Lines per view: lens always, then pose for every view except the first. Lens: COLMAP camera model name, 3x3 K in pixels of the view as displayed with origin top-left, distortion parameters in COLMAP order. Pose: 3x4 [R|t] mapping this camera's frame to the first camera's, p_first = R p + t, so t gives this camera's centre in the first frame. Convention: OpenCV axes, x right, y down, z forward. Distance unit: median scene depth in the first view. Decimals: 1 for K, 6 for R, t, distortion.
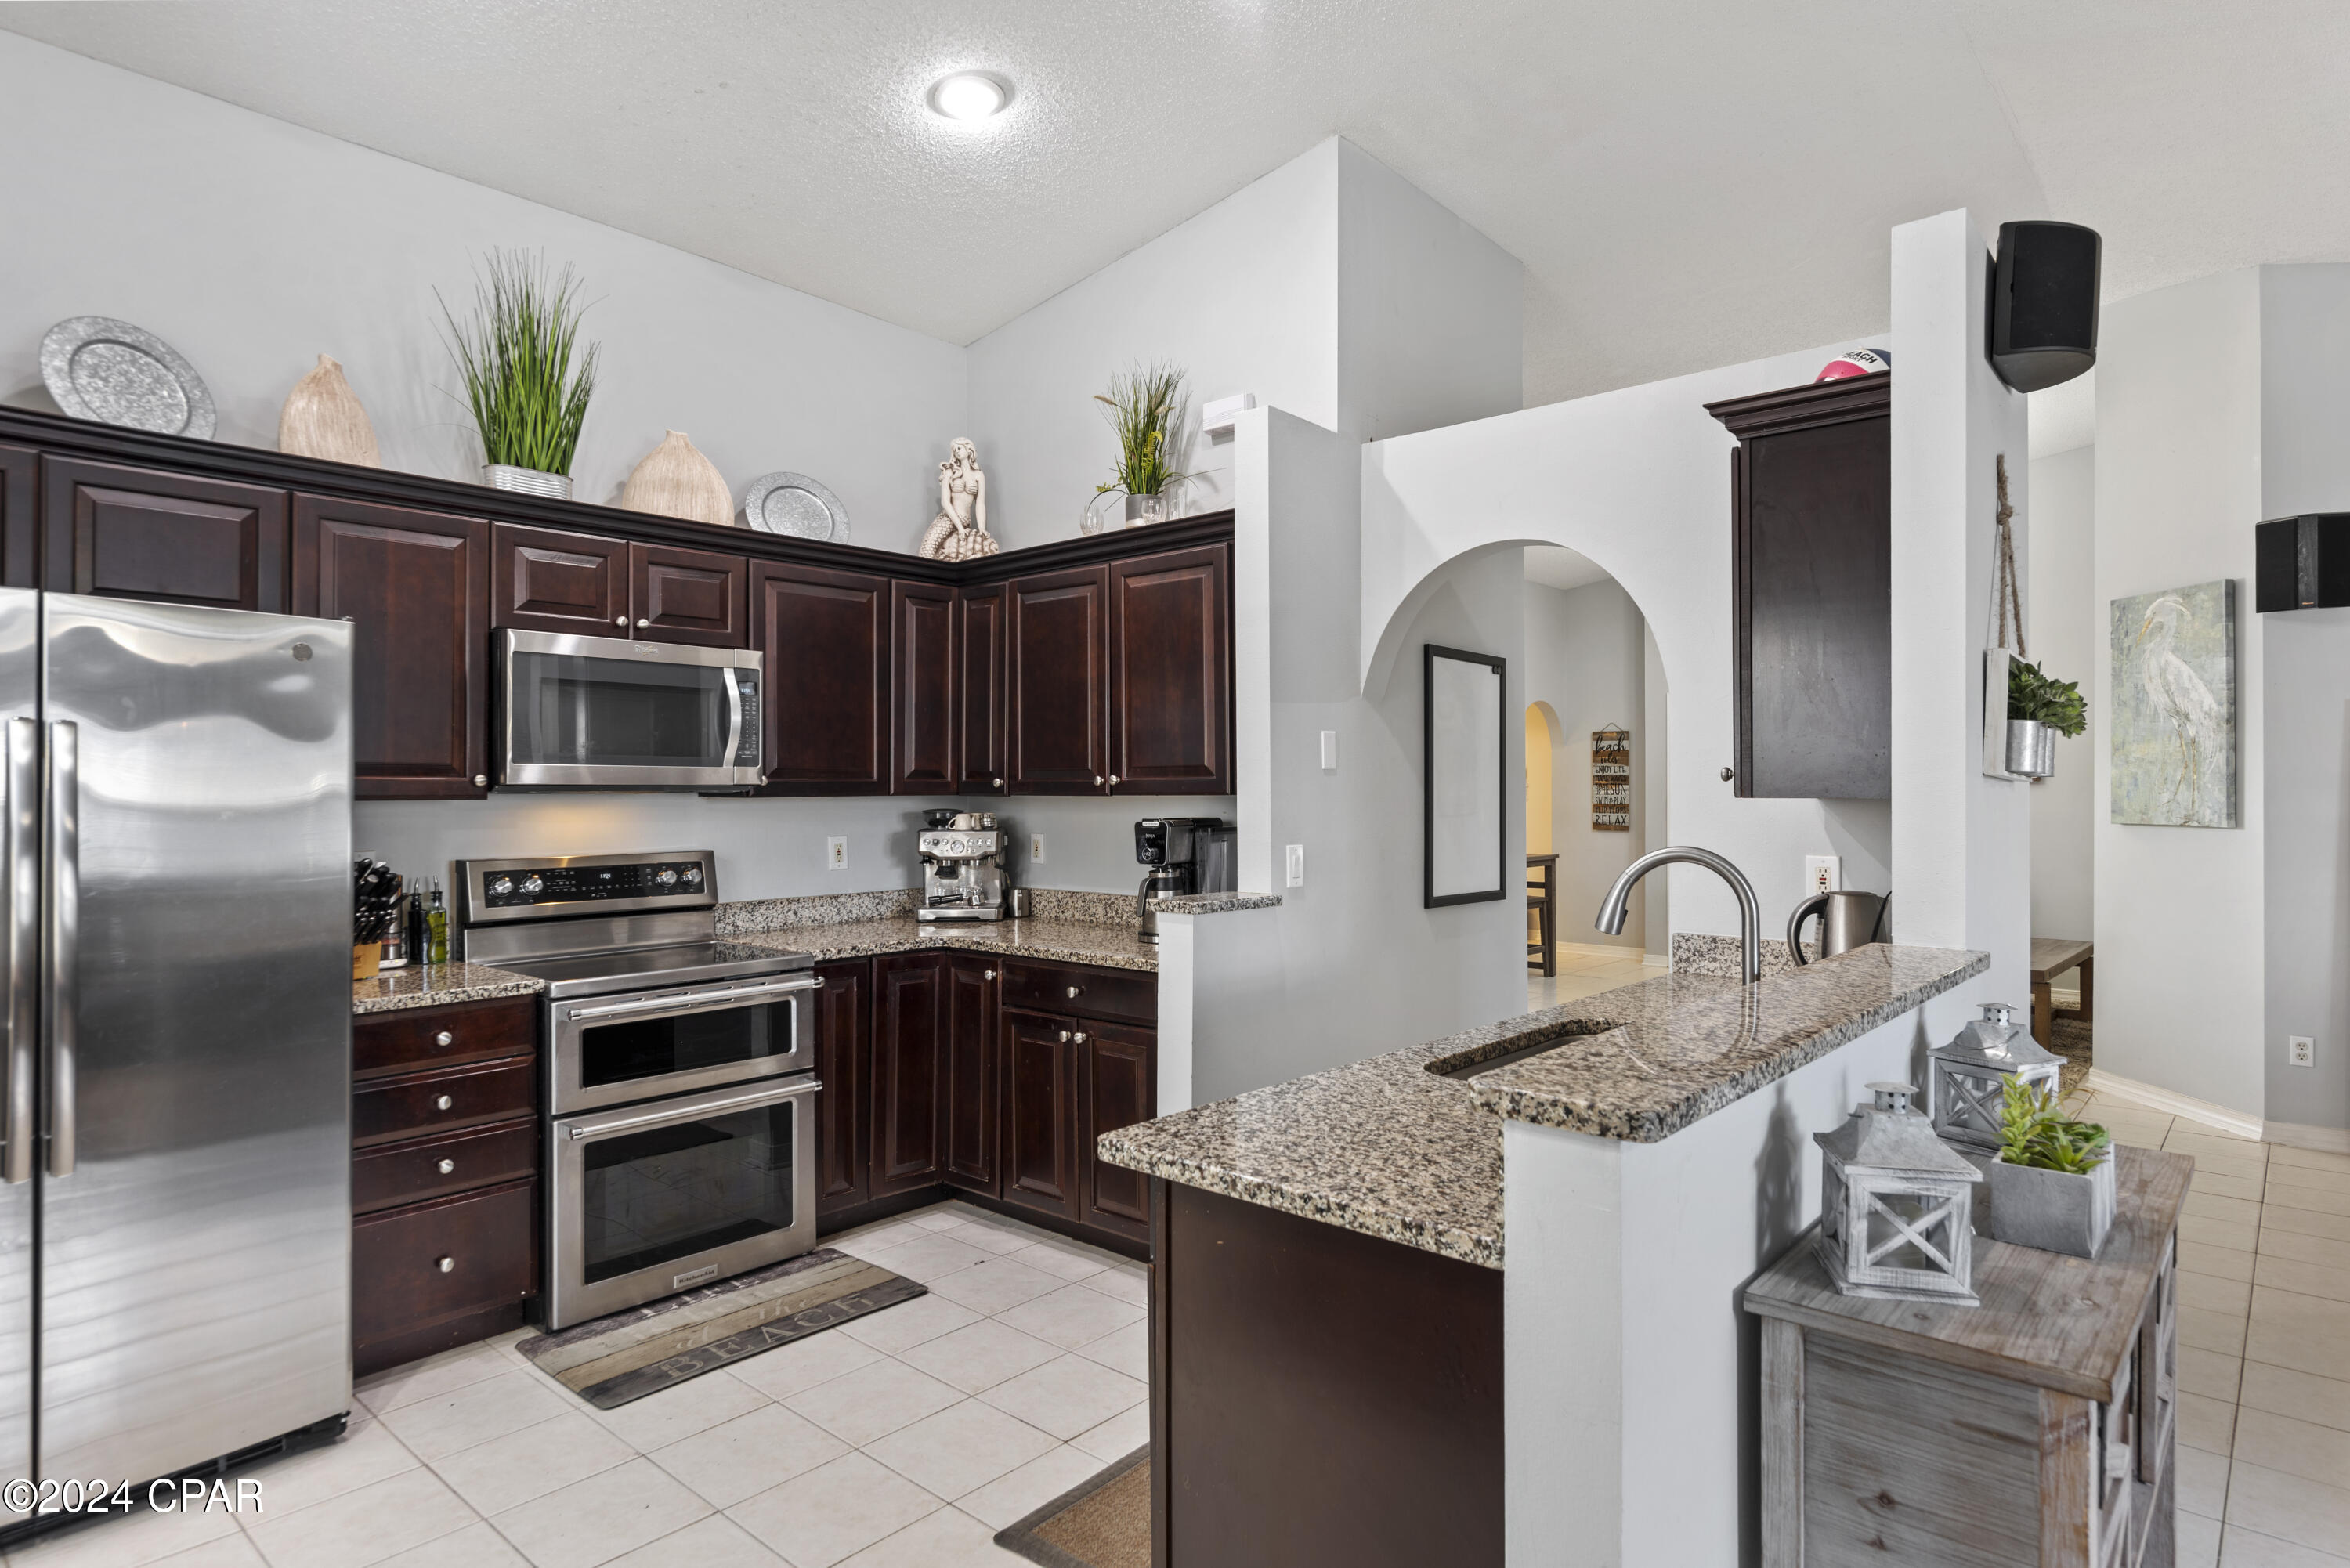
lens RADIAL K [[1287.8, 0, 1178.3], [0, 1287.8, 789.4], [0, 0, 1]] dist [0.007104, -0.002964]
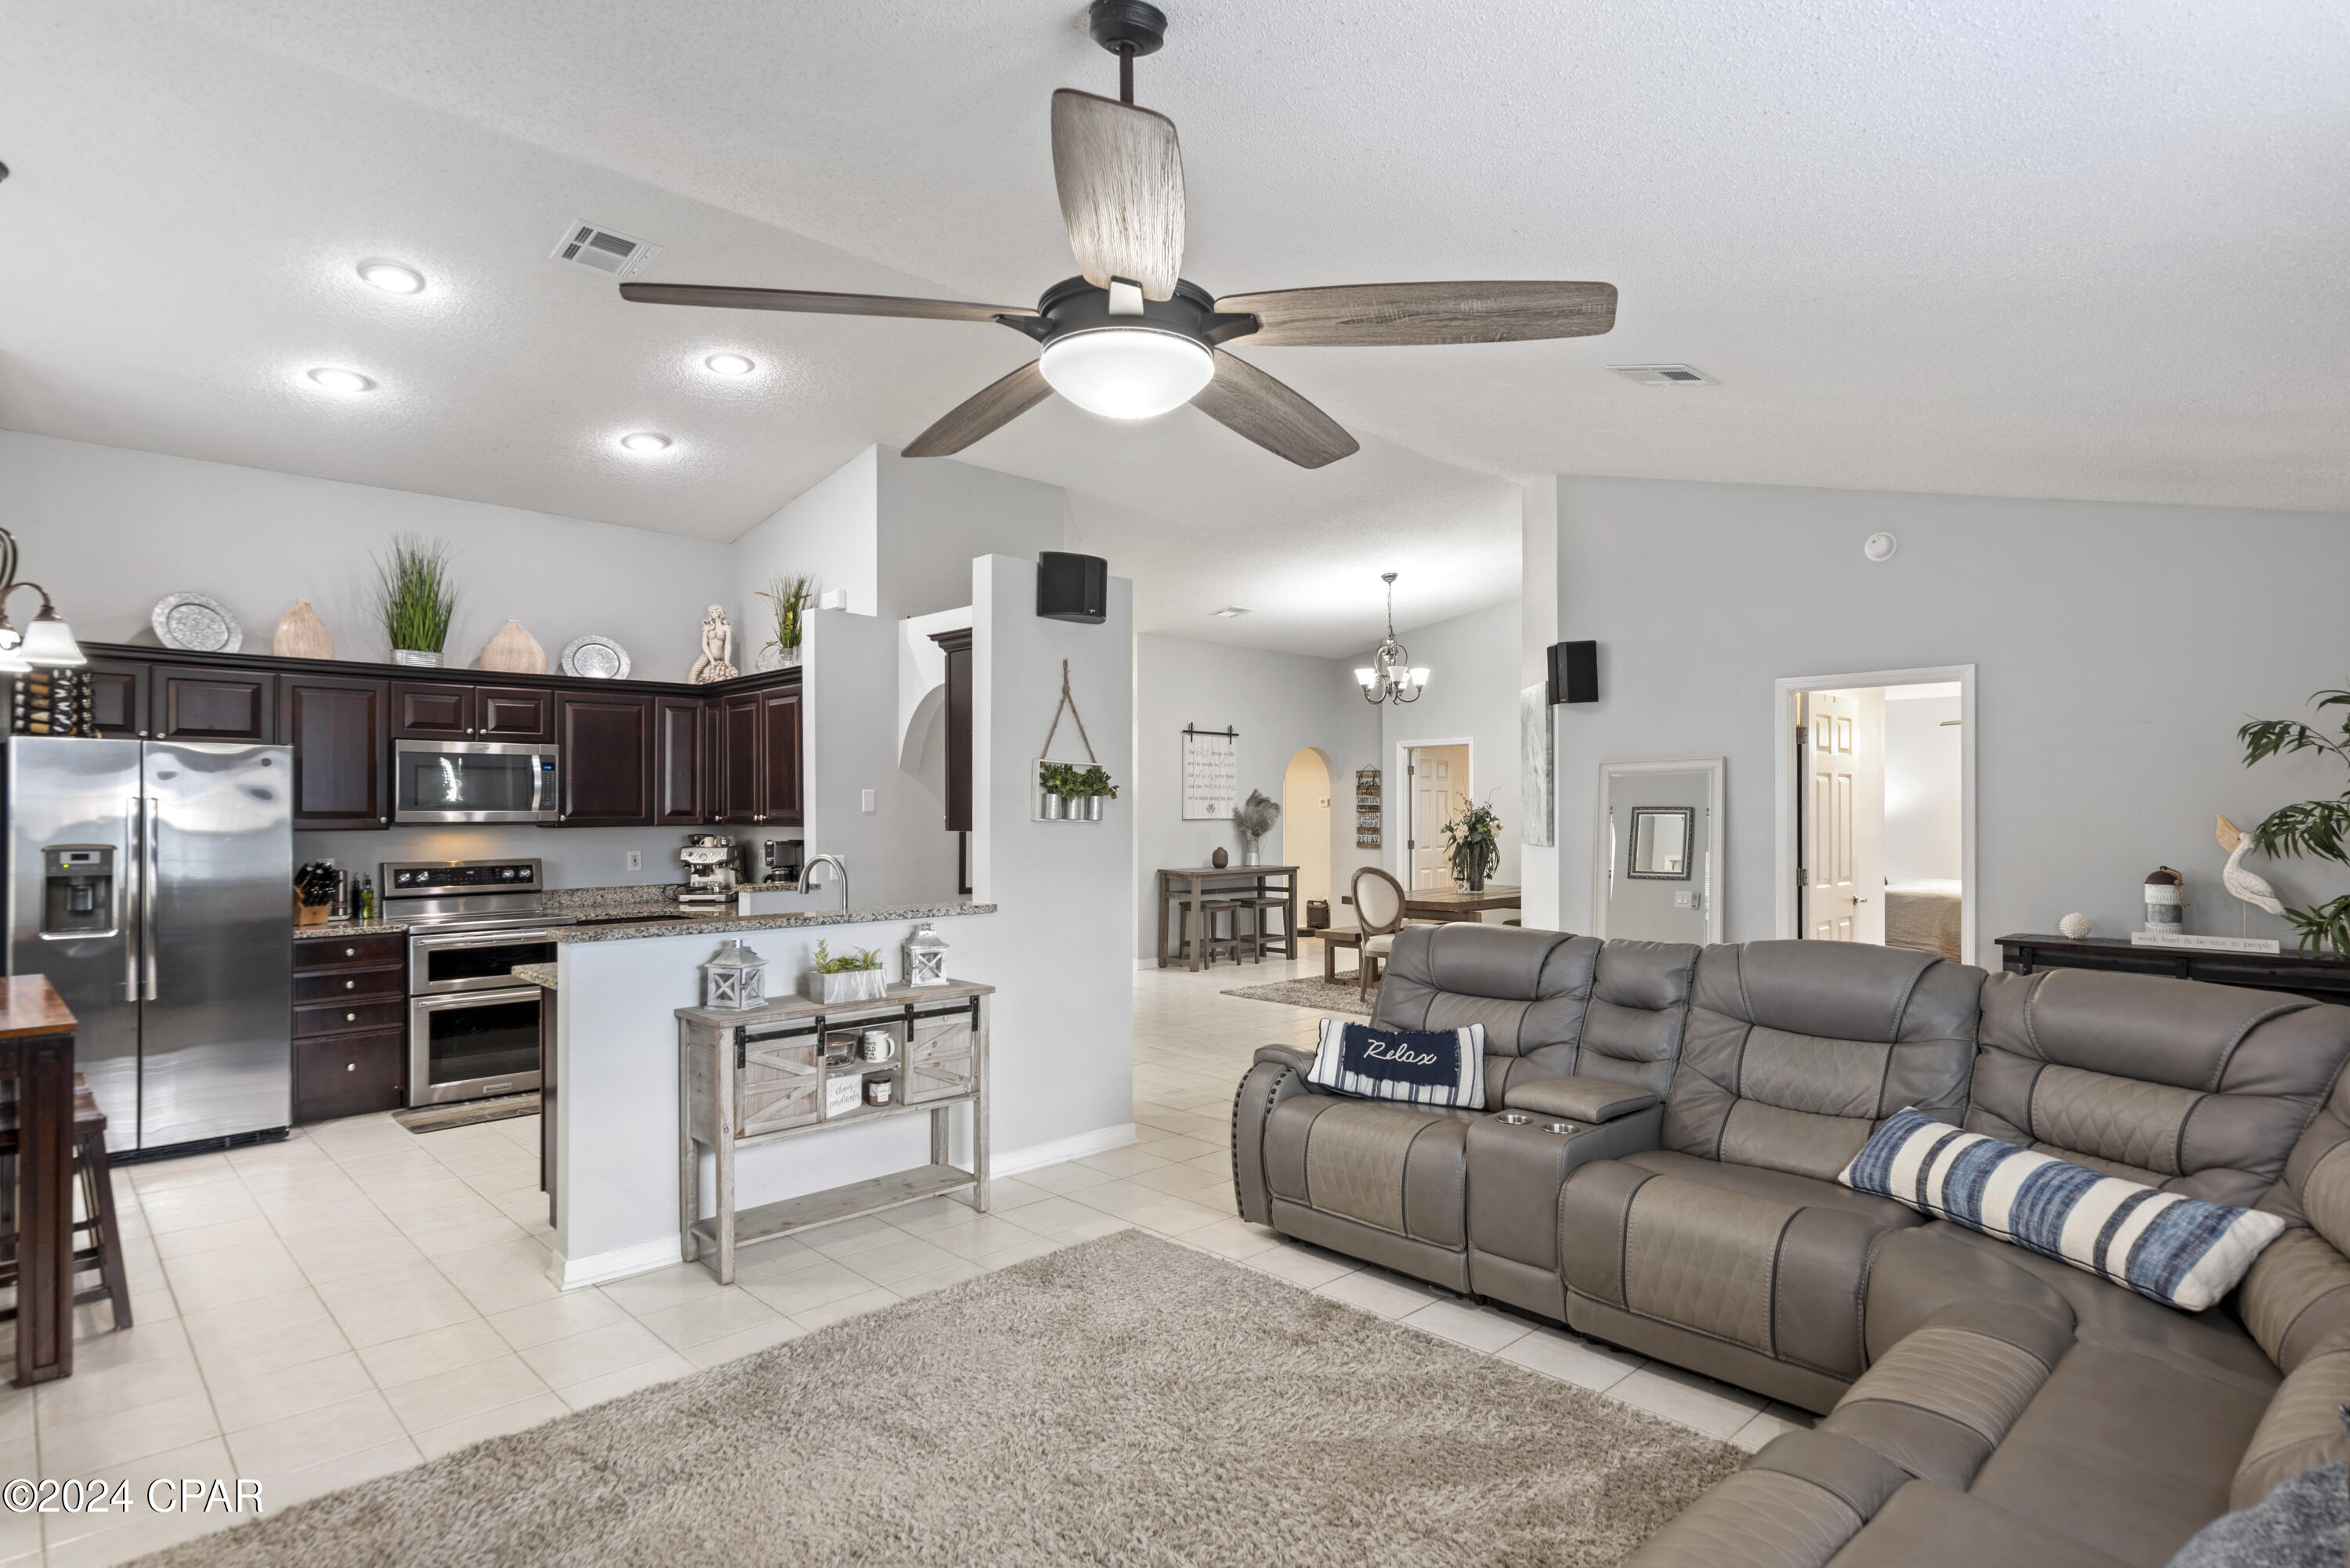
lens RADIAL K [[1219.6, 0, 1187.1], [0, 1219.6, 807.7], [0, 0, 1]] dist [0.009457, -0.002249]
pose [[0.997078, -0.001778, -0.076364, 0.672545], [0.001681, 0.999998, -0.001327, -0.018471], [0.076367, 0.001195, 0.997079, -0.607327]]
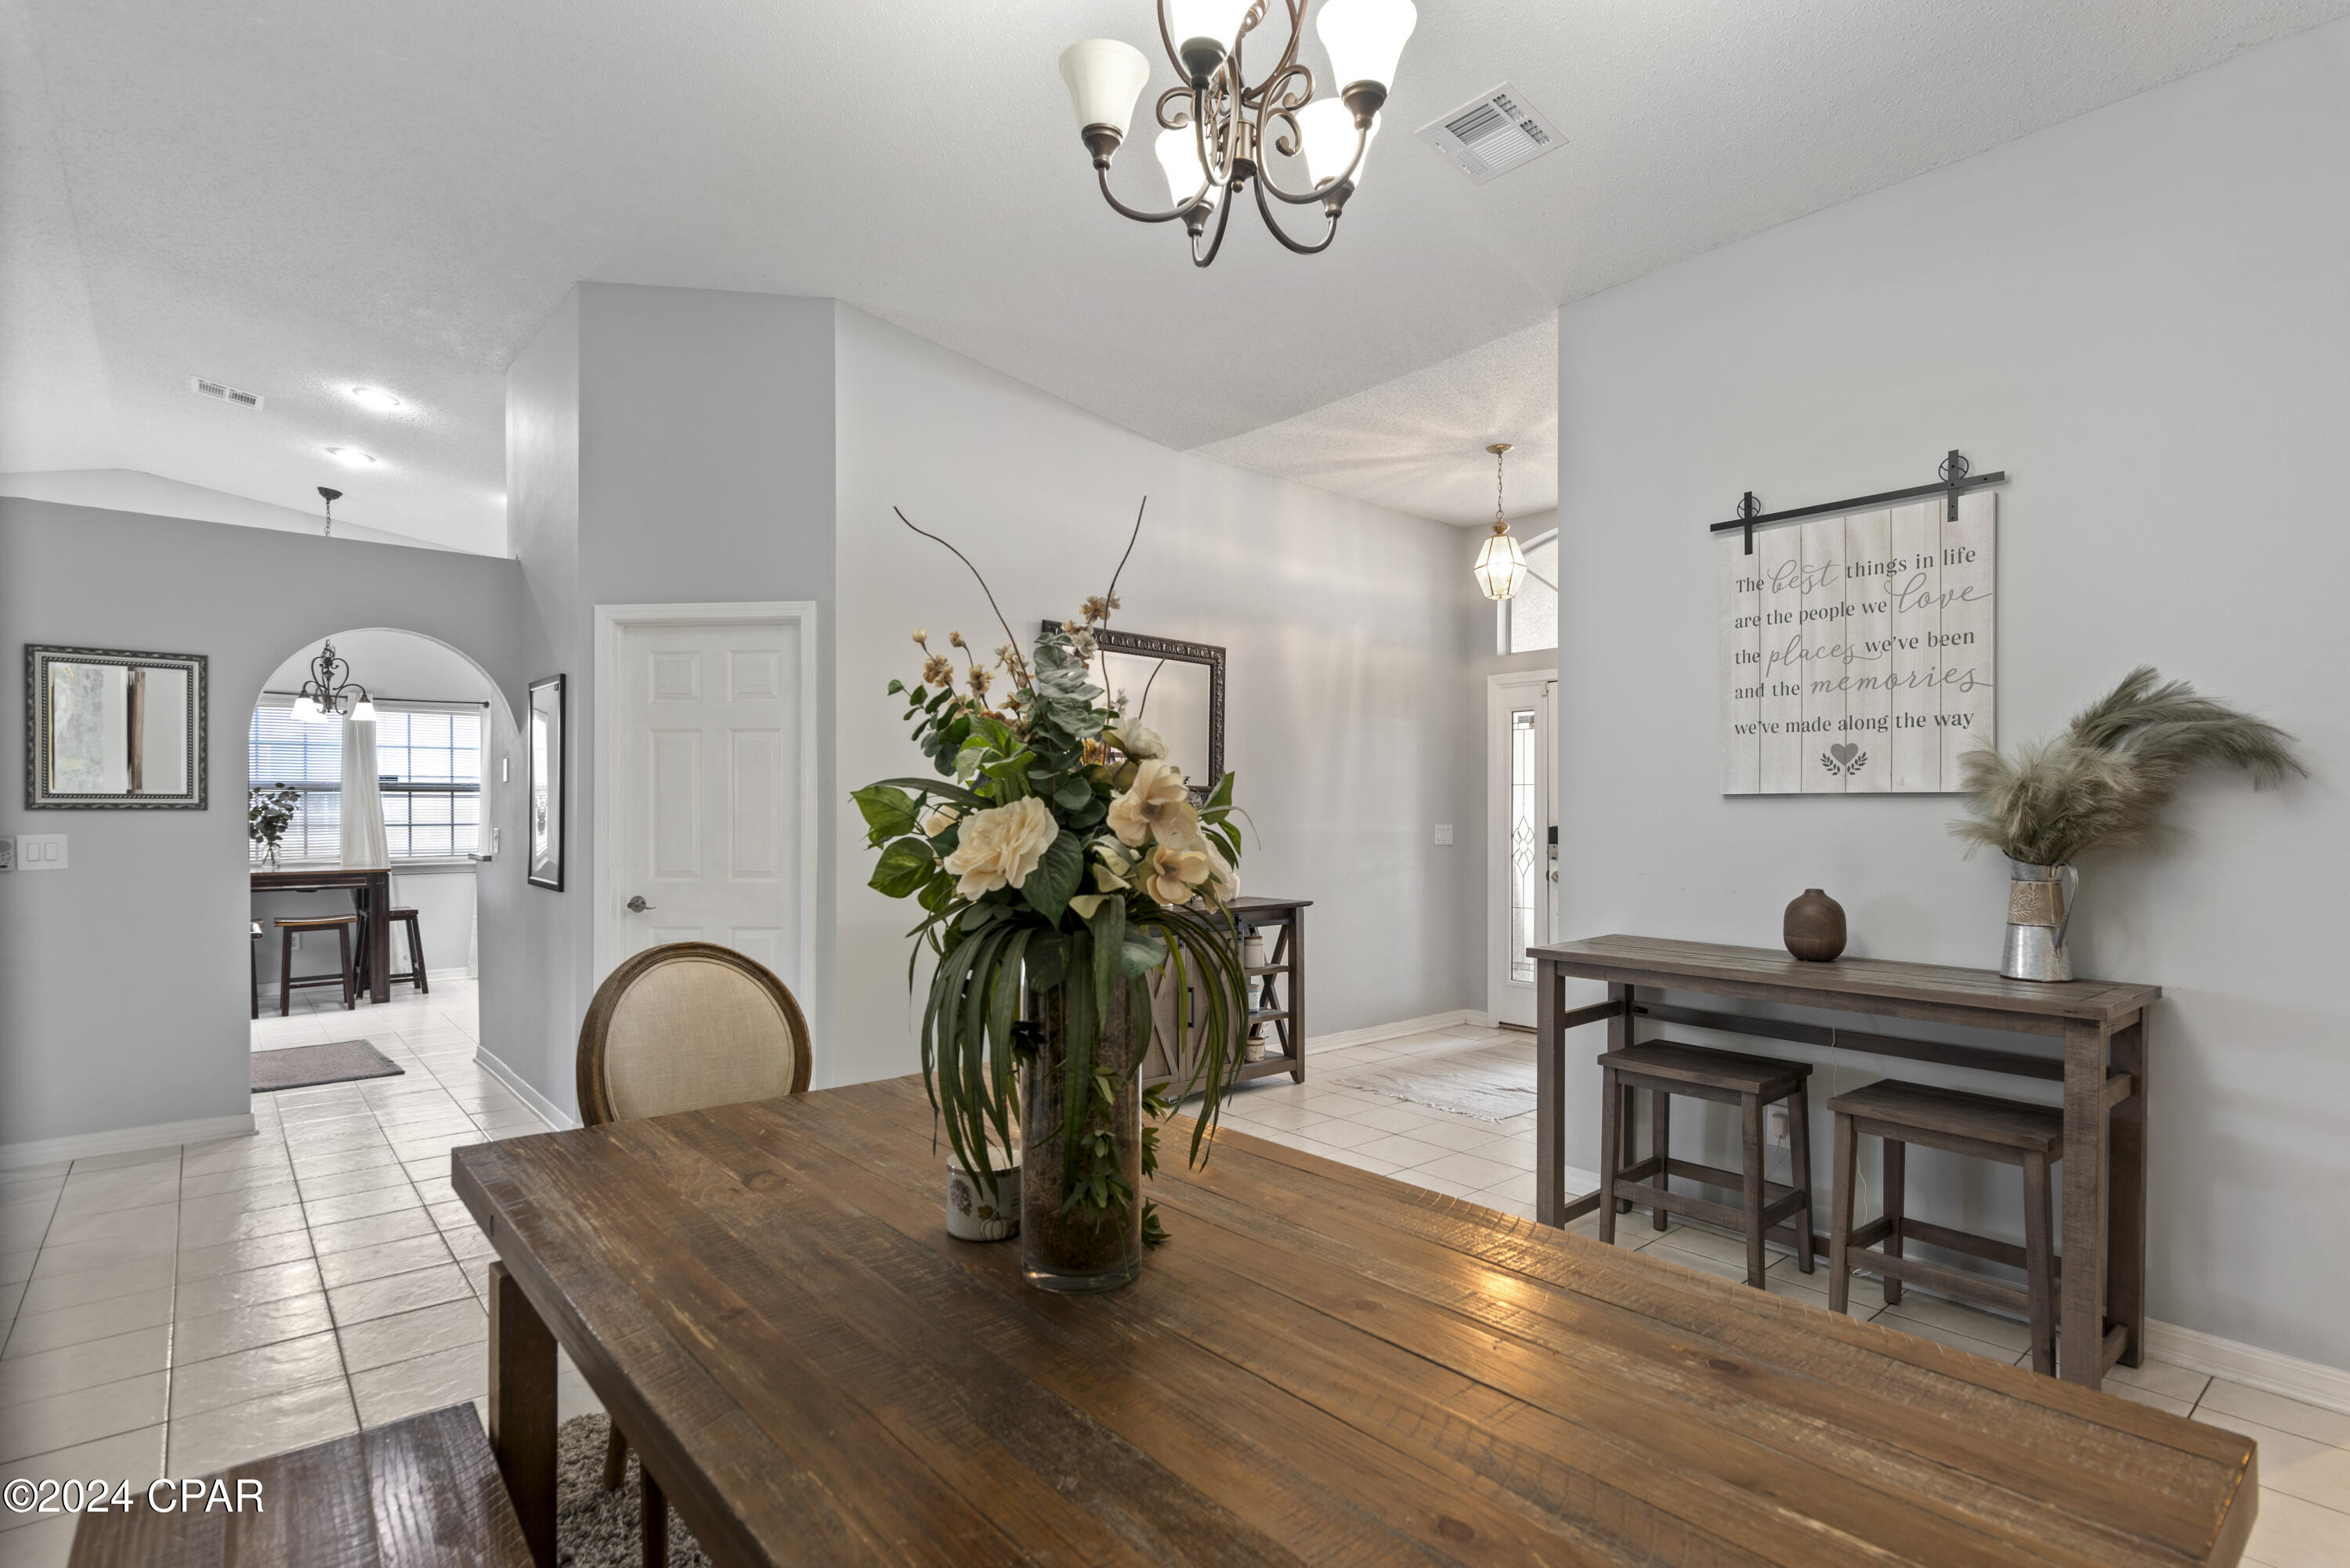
lens RADIAL K [[1161.4, 0, 1162.9], [0, 1161.4, 816.2], [0, 0, 1]] dist [0.004845, 0.001030]
pose [[-0.153834, 0.006970, -0.988072, 1.421183], [-0.001115, 0.999973, 0.007228, 0.015458], [0.988096, 0.002213, -0.153822, 2.037978]]
